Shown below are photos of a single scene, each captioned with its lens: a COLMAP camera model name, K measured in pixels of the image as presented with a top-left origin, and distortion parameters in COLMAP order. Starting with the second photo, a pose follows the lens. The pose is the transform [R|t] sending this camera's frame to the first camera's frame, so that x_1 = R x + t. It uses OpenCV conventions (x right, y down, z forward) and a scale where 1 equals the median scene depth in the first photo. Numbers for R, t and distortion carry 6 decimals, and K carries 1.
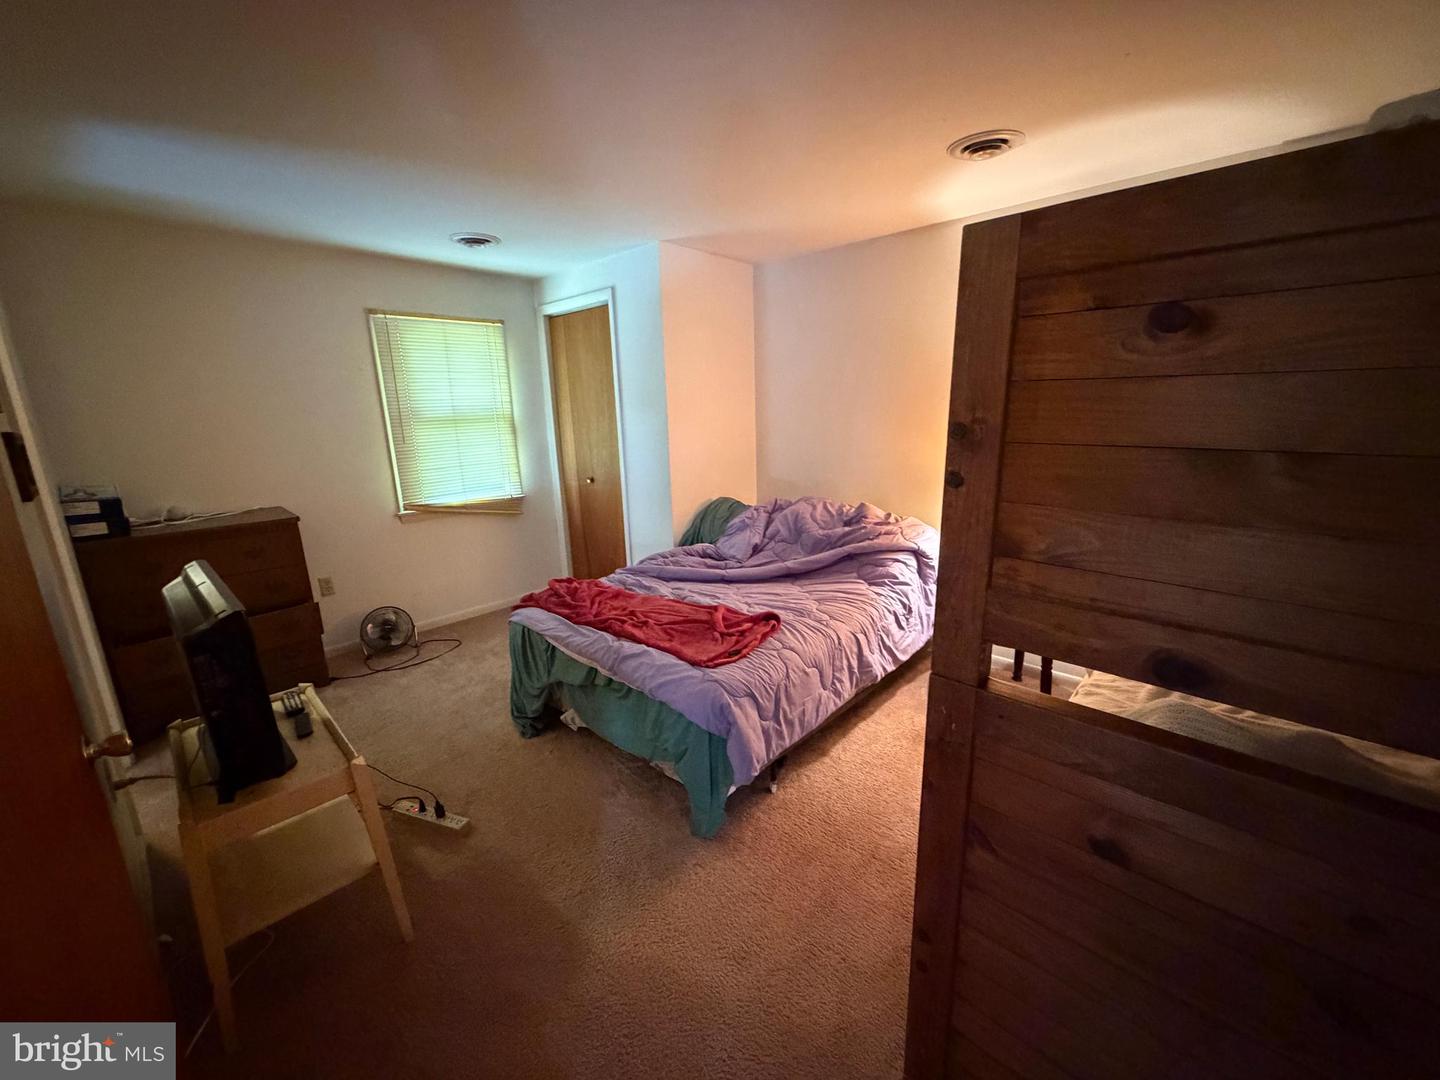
lens RADIAL K [[570.7, 0, 718.9], [0, 570.7, 537.8], [0, 0, 1]] dist [-0.000072, 0.000347]
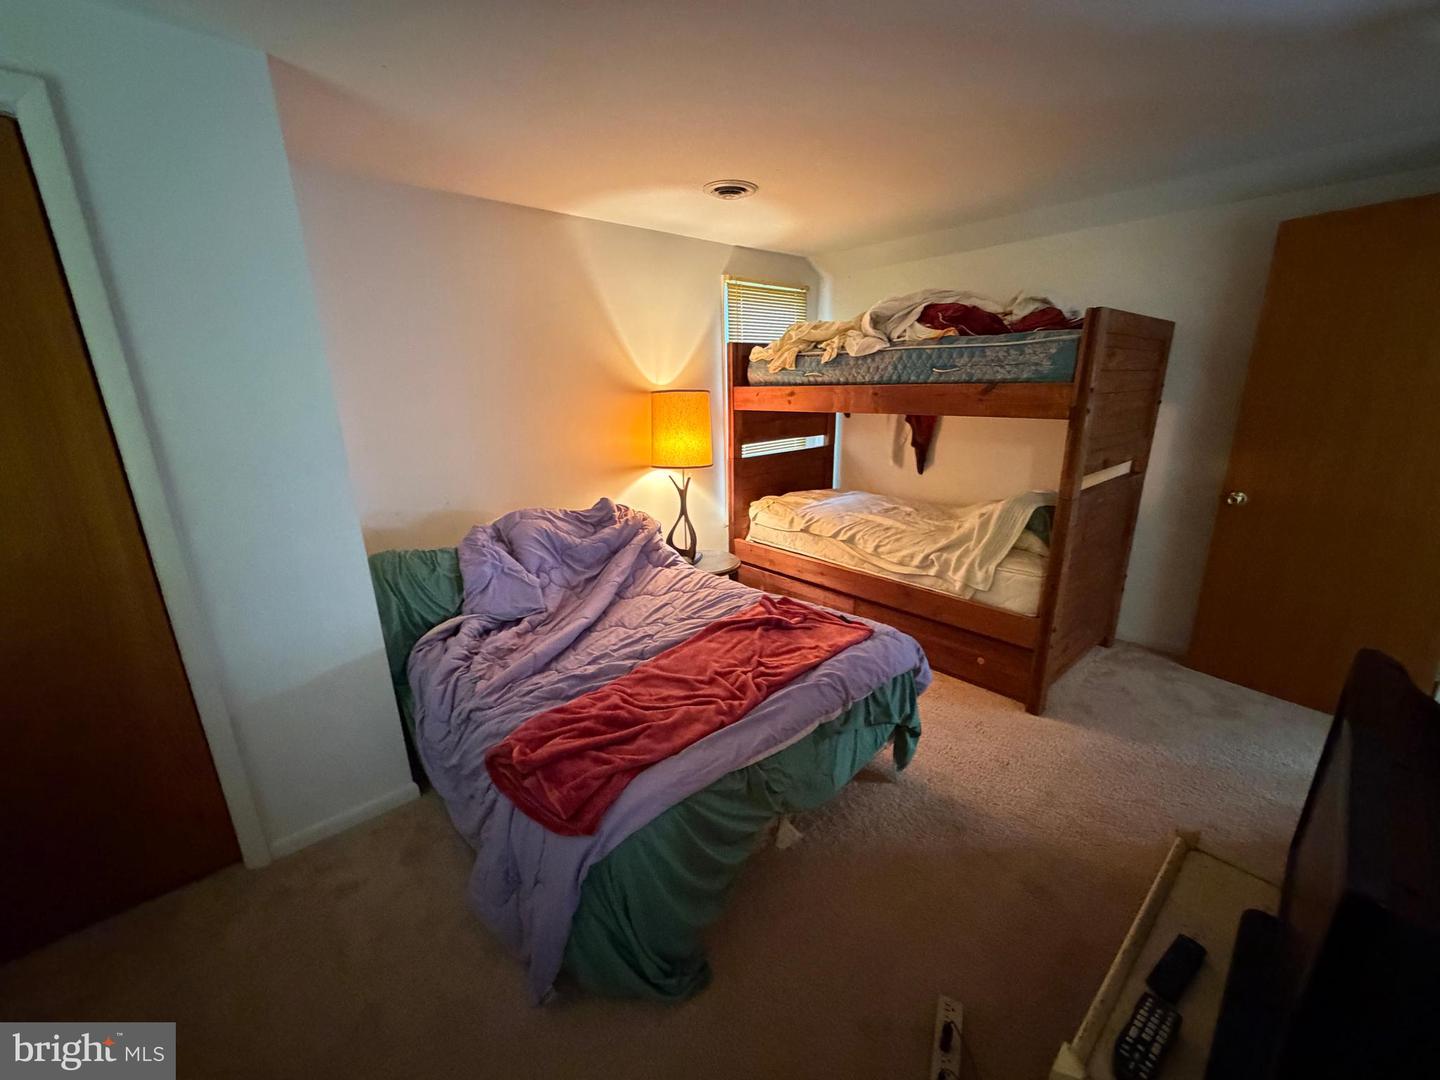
lens RADIAL K [[570.7, 0, 718.5], [0, 570.7, 544.5], [0, 0, 1]] dist [-0.000072, 0.000347]
pose [[0.096434, -0.253099, 0.962622, -0.767048], [0.255252, 0.941076, 0.221863, -0.175502], [-0.962054, 0.224316, 0.155356, 0.804330]]
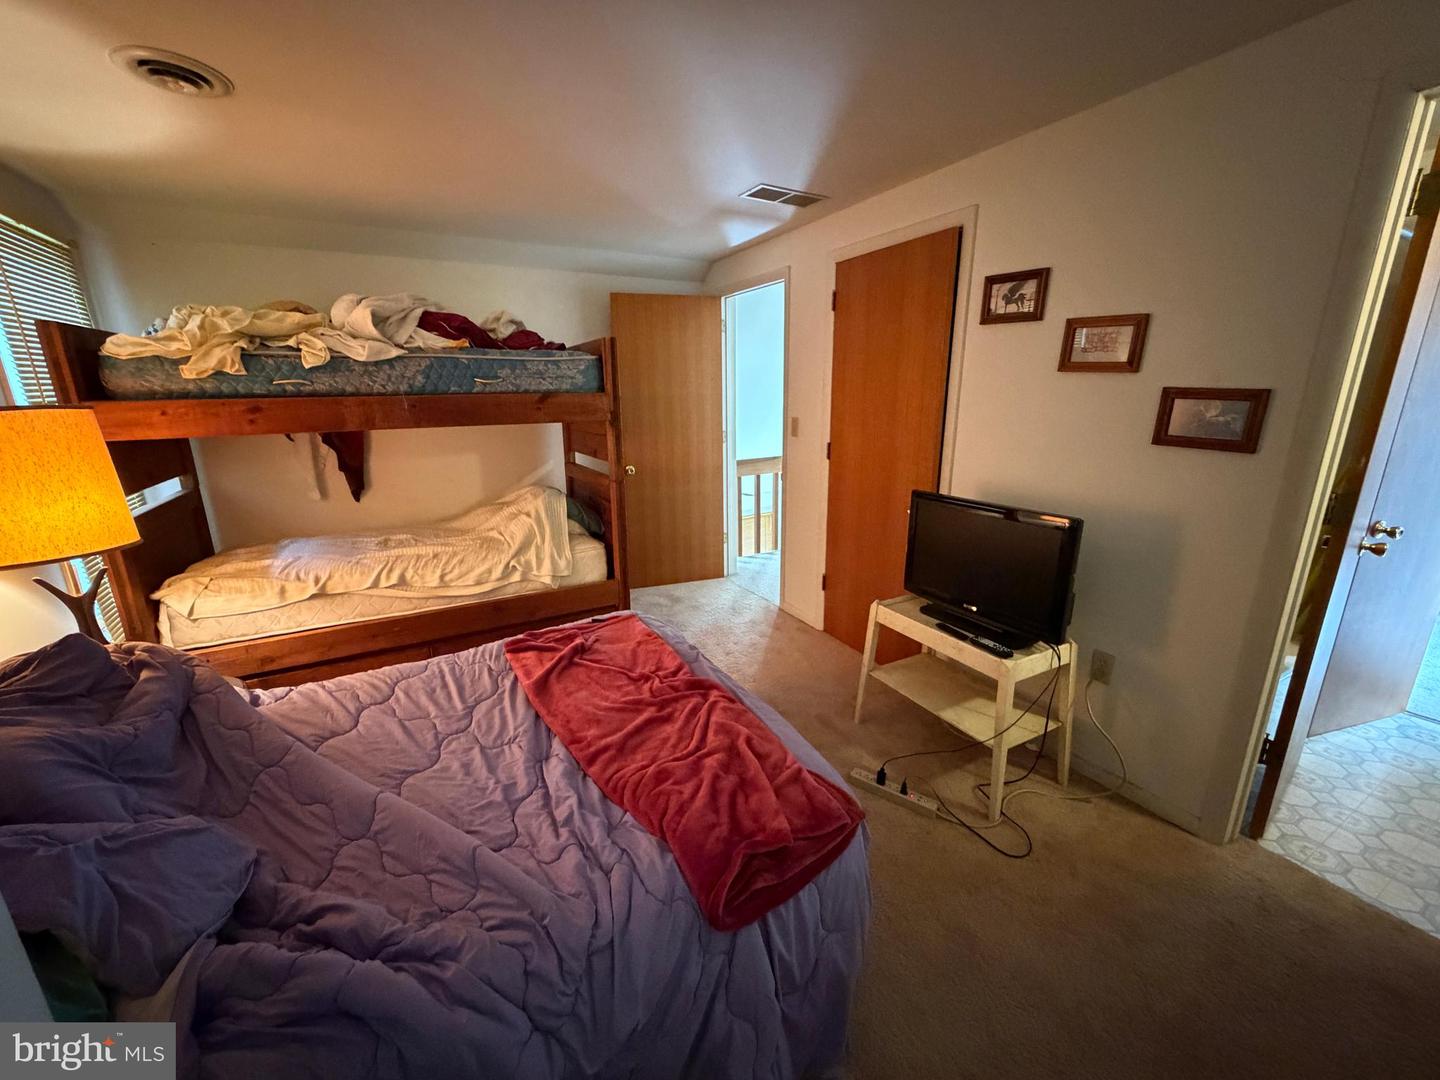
lens RADIAL K [[570.7, 0, 716.5], [0, 570.7, 539.9], [0, 0, 1]] dist [-0.000072, 0.000347]
pose [[-0.943981, -0.049375, 0.326285, -0.400023], [0.112848, 0.880836, 0.459776, -0.317173], [-0.310105, 0.470840, -0.825920, 1.379105]]
